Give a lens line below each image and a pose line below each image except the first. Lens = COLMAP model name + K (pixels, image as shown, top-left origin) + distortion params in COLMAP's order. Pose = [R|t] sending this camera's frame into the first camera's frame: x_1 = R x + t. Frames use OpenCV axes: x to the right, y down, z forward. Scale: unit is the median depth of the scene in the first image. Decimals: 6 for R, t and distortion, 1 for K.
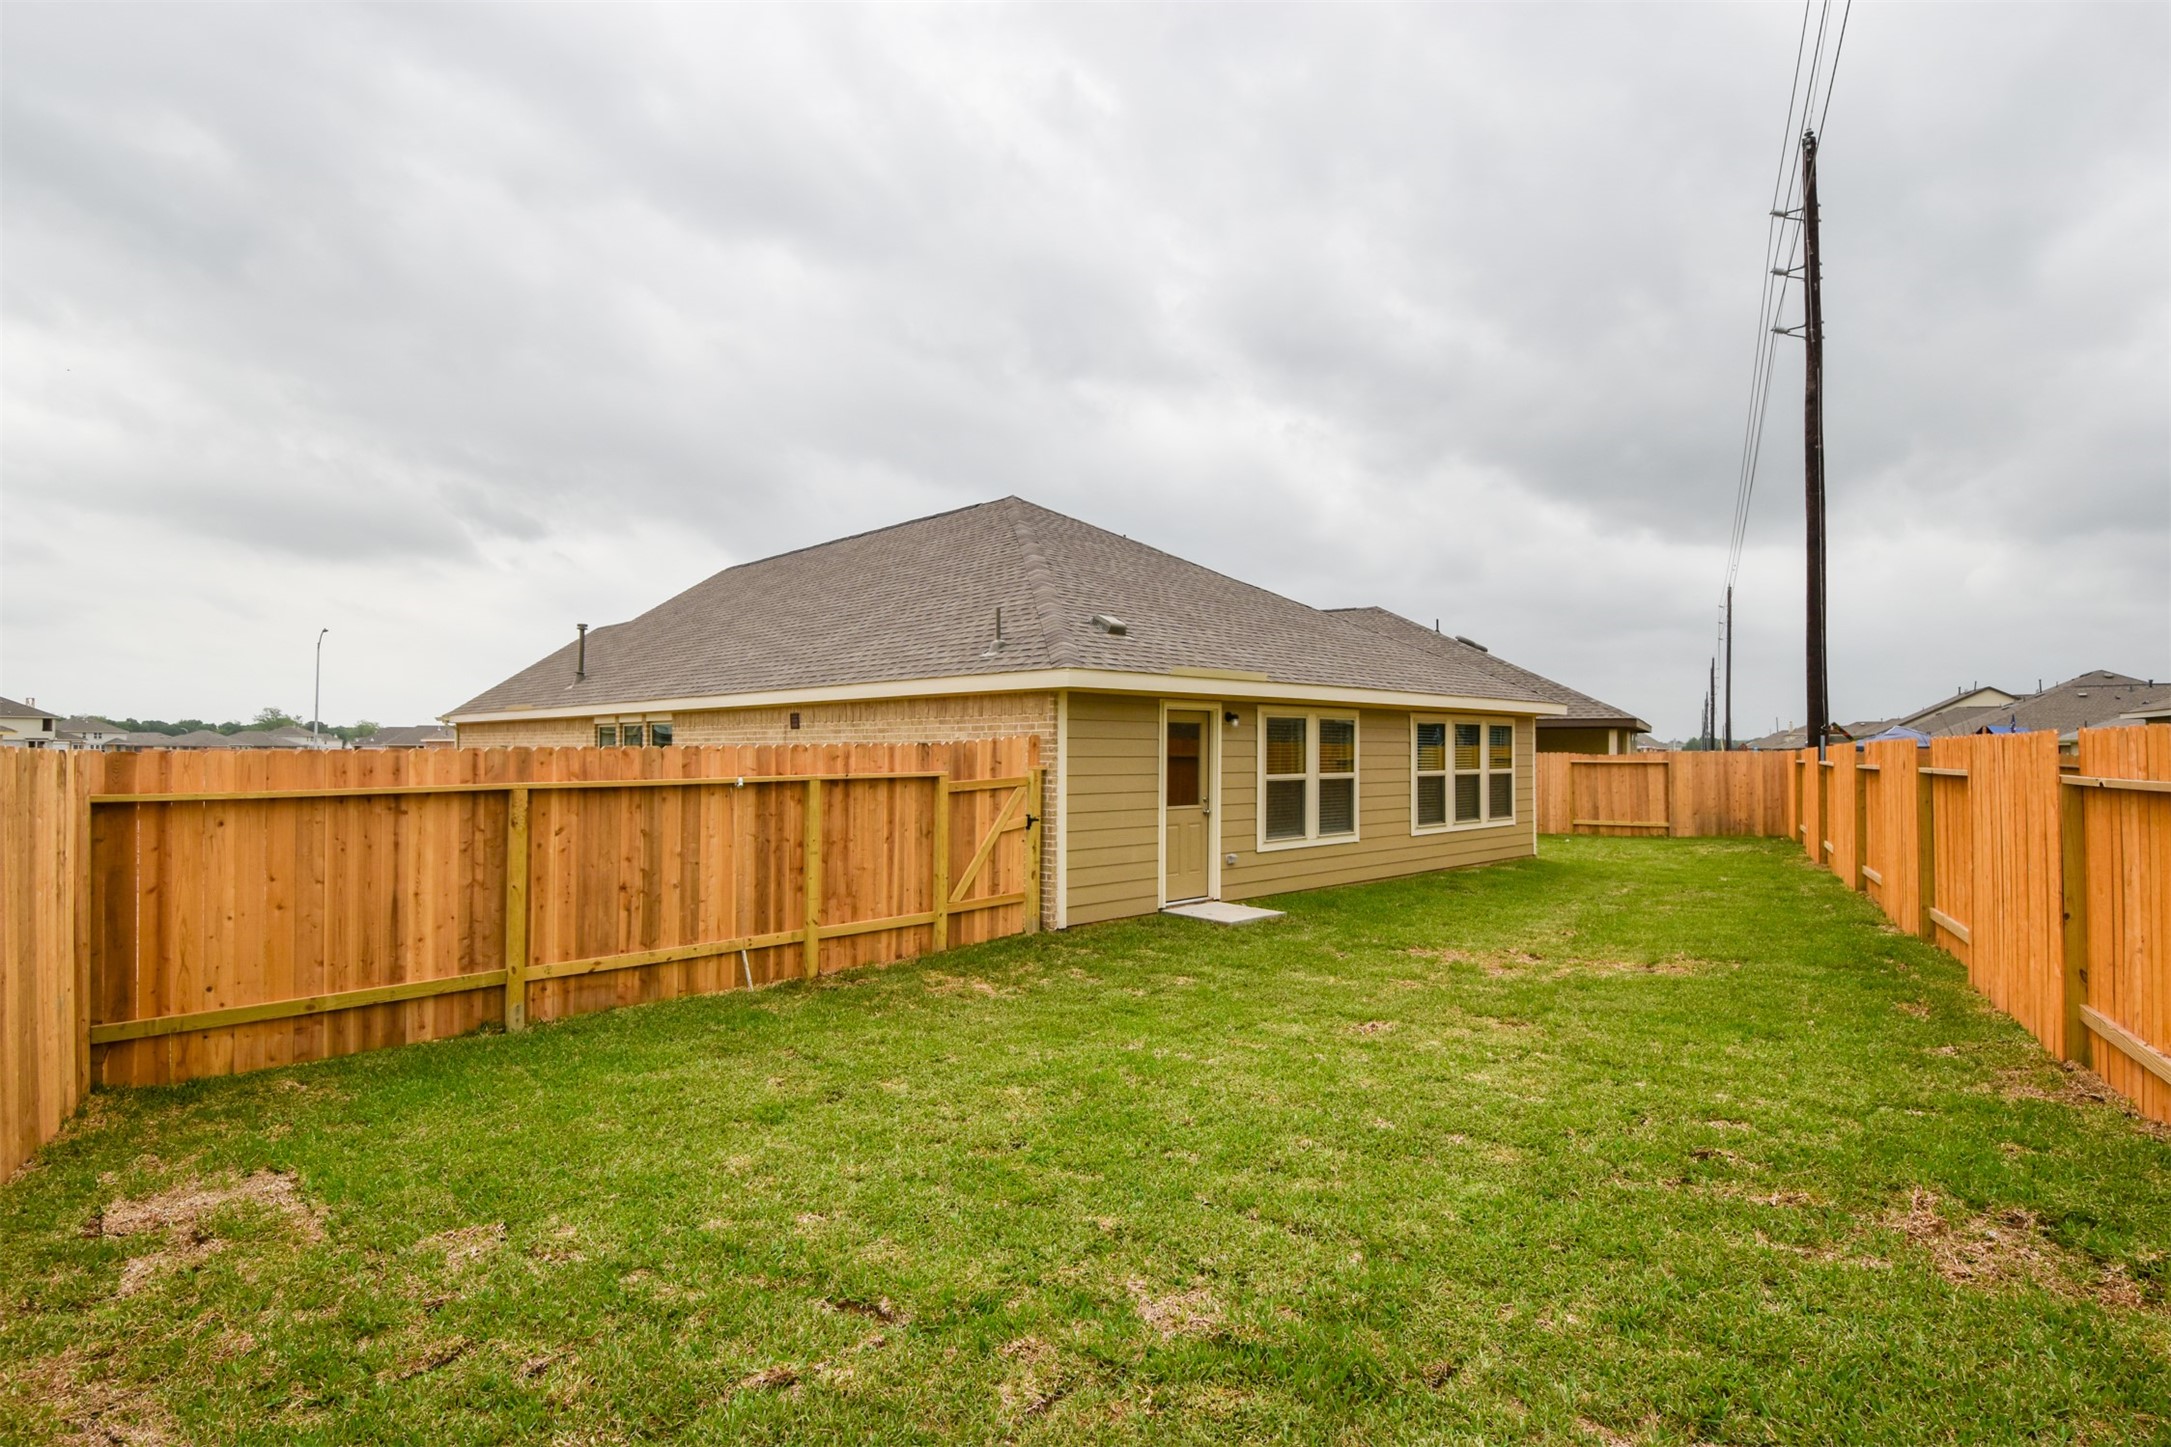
lens RADIAL K [[1126.1, 0, 1085.0], [0, 1126.1, 727.6], [0, 0, 1]] dist [0.001660, -0.000983]
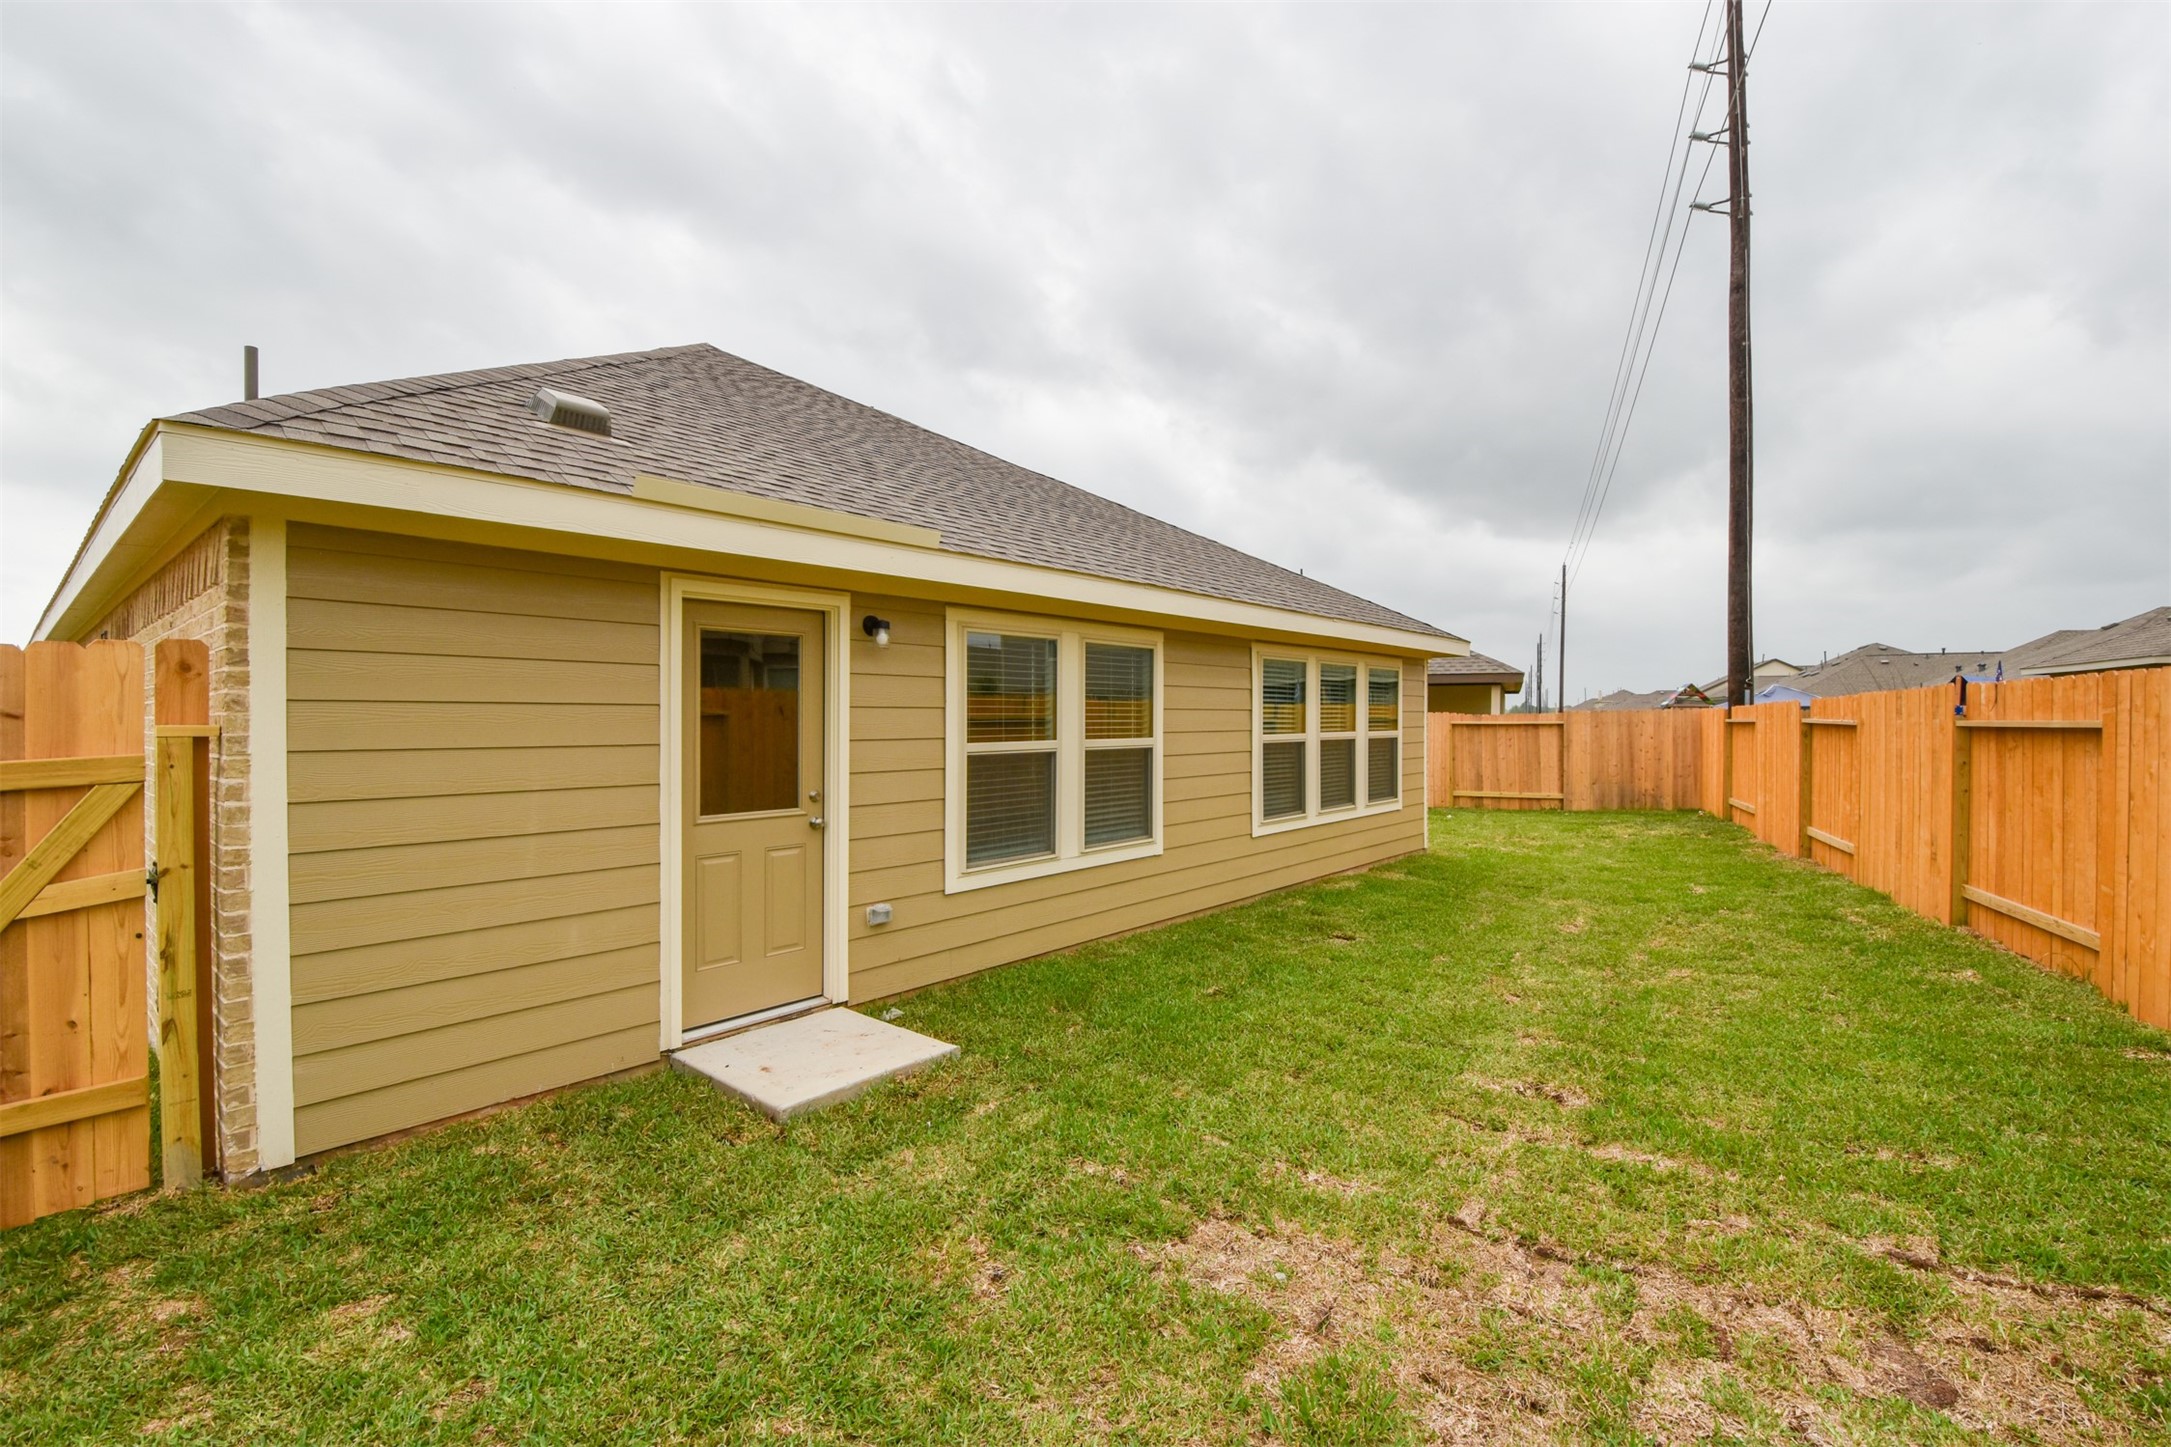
lens RADIAL K [[950.4, 0, 1085.3], [0, 950.4, 726.8], [0, 0, 1]] dist [-0.004250, -0.003681]
pose [[0.996886, -0.003586, 0.078773, 0.108905], [0.001304, 0.999578, 0.029007, 0.013070], [-0.078844, -0.028814, 0.996470, 0.337036]]
